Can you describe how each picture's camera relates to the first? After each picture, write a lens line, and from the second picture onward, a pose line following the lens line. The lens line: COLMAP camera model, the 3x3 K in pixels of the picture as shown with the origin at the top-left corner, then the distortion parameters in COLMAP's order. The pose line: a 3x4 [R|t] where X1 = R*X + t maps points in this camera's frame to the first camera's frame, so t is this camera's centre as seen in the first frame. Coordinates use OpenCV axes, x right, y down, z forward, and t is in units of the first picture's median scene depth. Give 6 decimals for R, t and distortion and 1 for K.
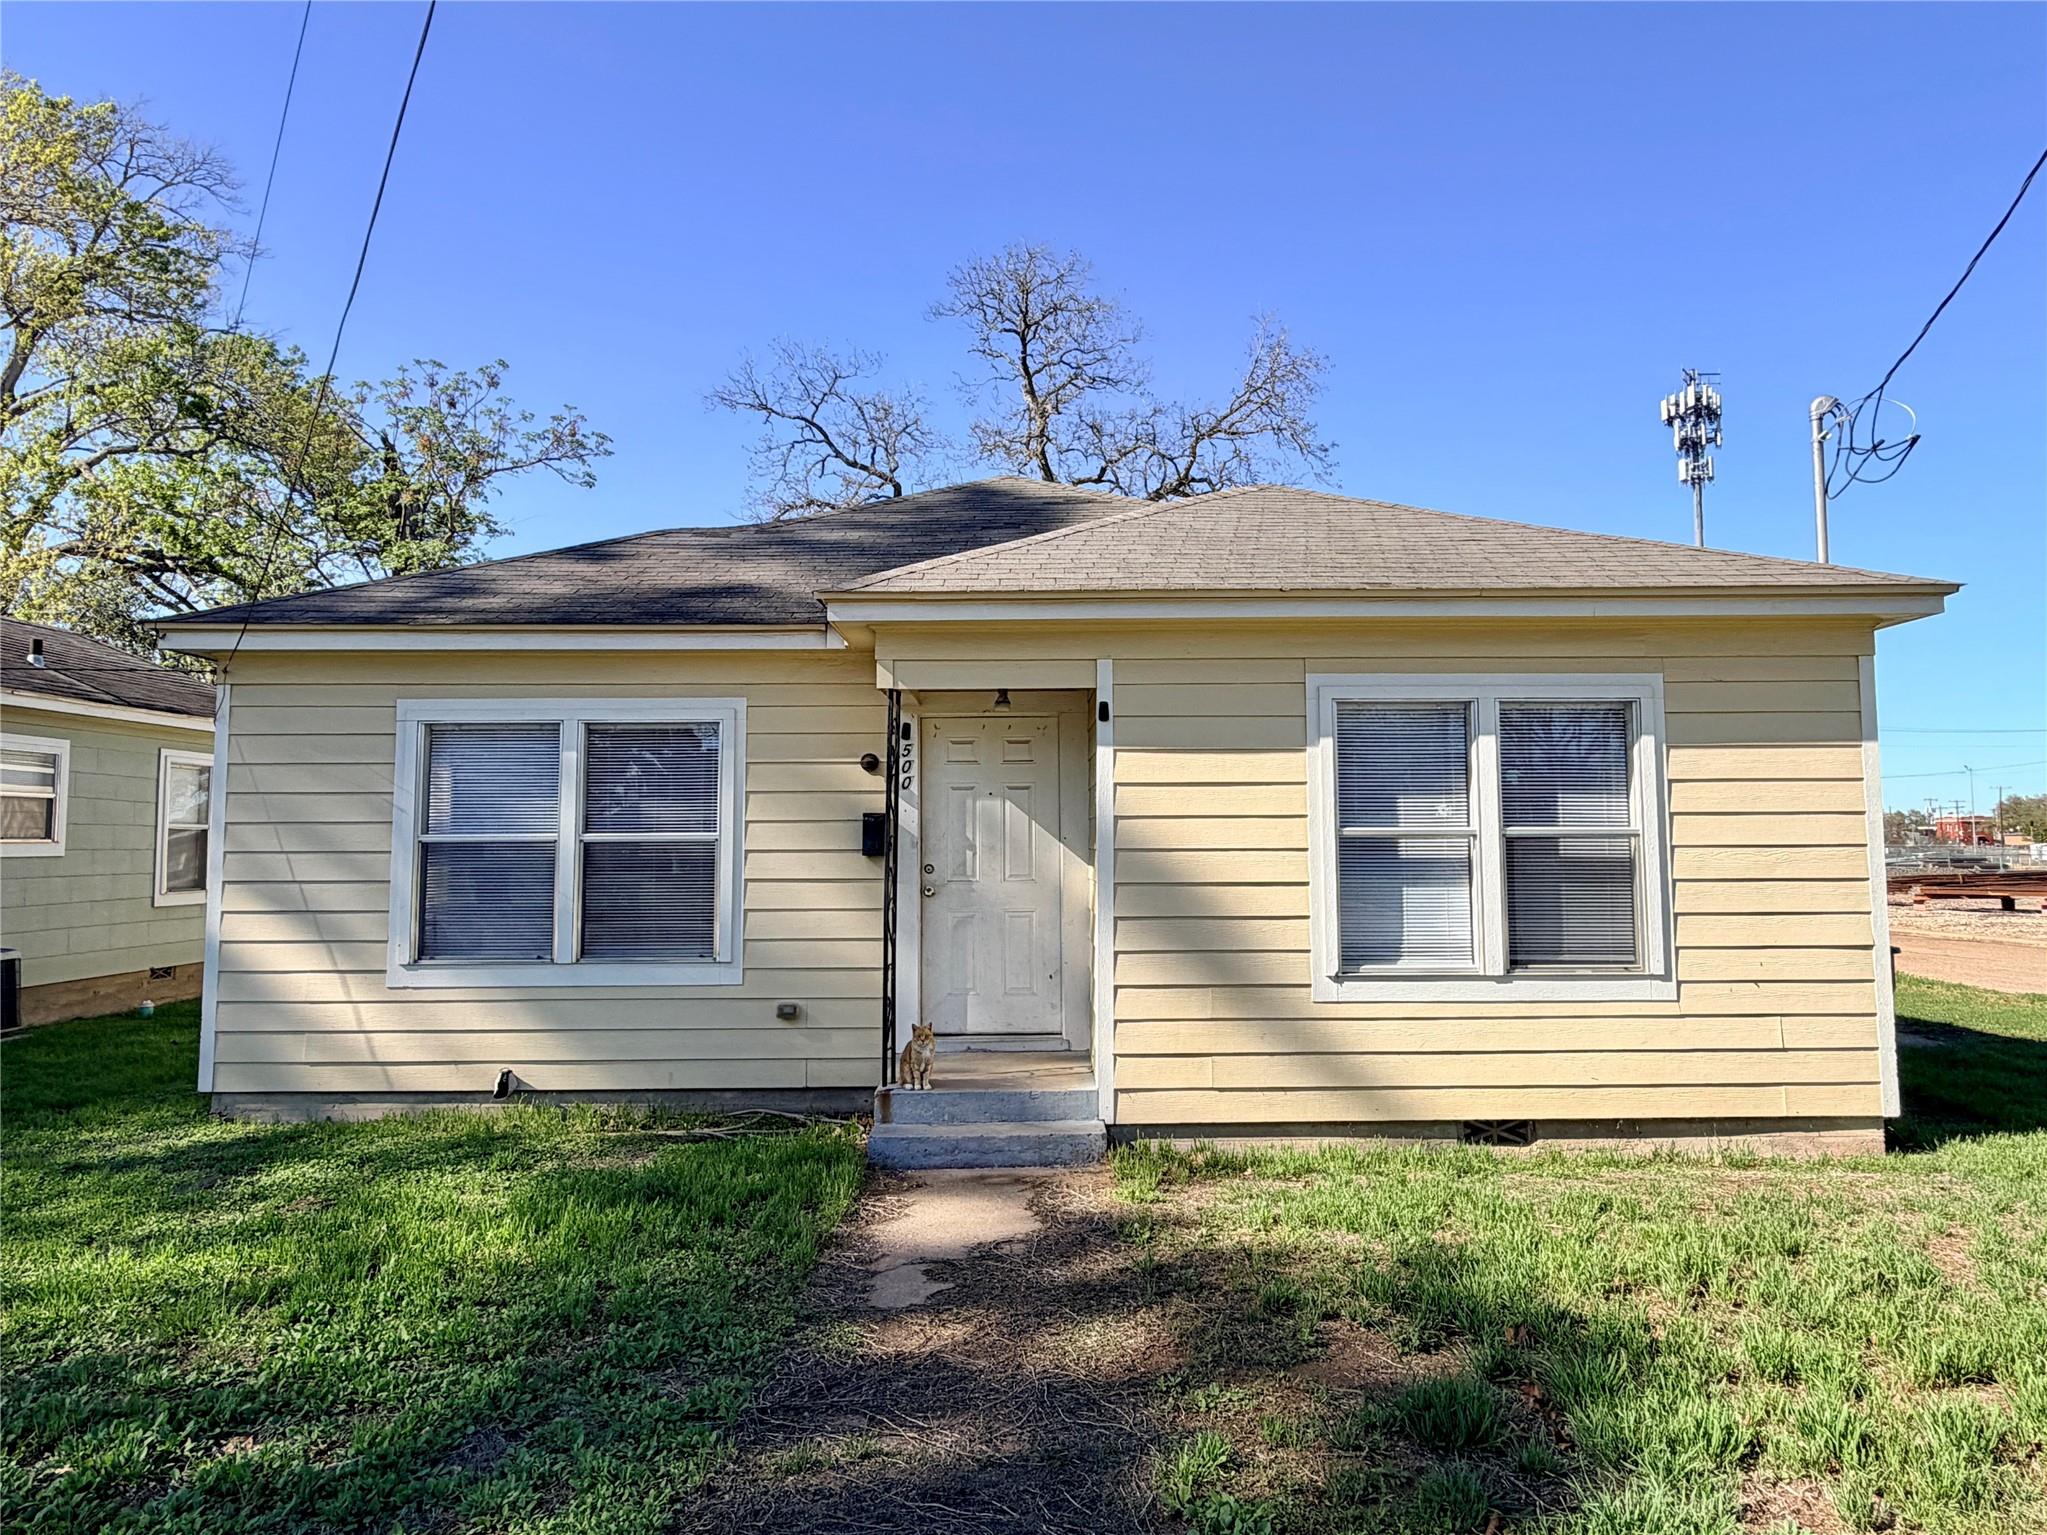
lens RADIAL K [[1301.6, 0, 1028.2], [0, 1301.6, 758.2], [0, 0, 1]] dist [-0.003603, 0.008796]
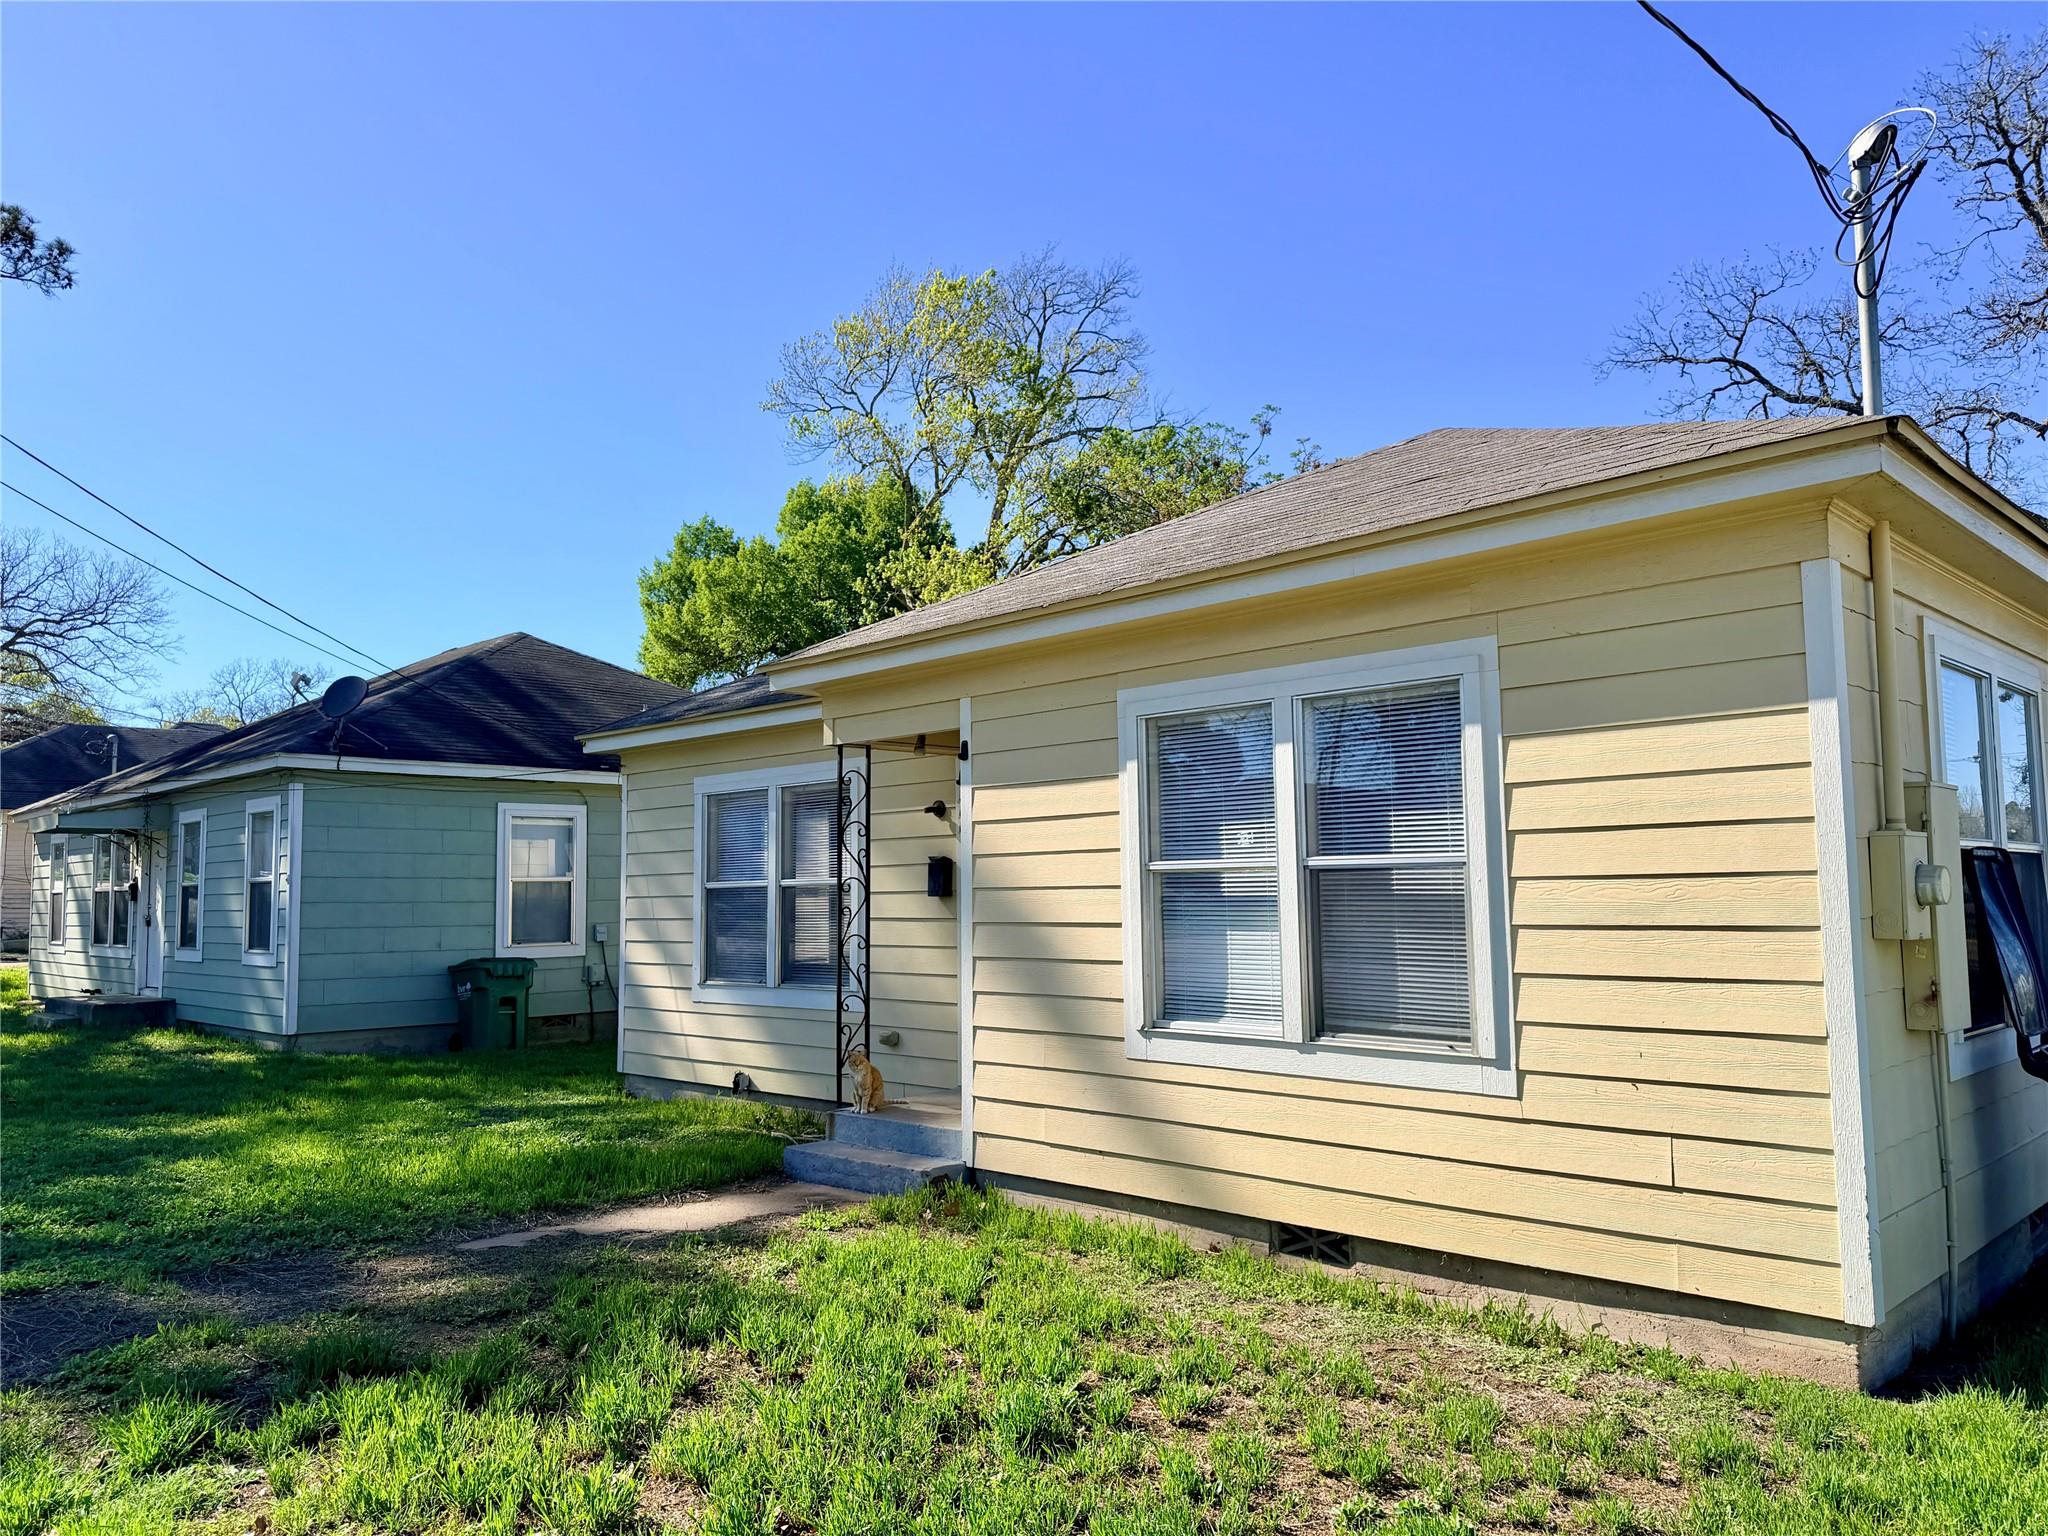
lens RADIAL K [[1448.5, 0, 1013.6], [0, 1448.5, 771.1], [0, 0, 1]] dist [0.056410, -0.051132]
pose [[0.695905, -0.066369, -0.715060, 0.871790], [0.056195, 0.997700, -0.037913, 0.024075], [0.715931, -0.013799, 0.698034, 0.250063]]
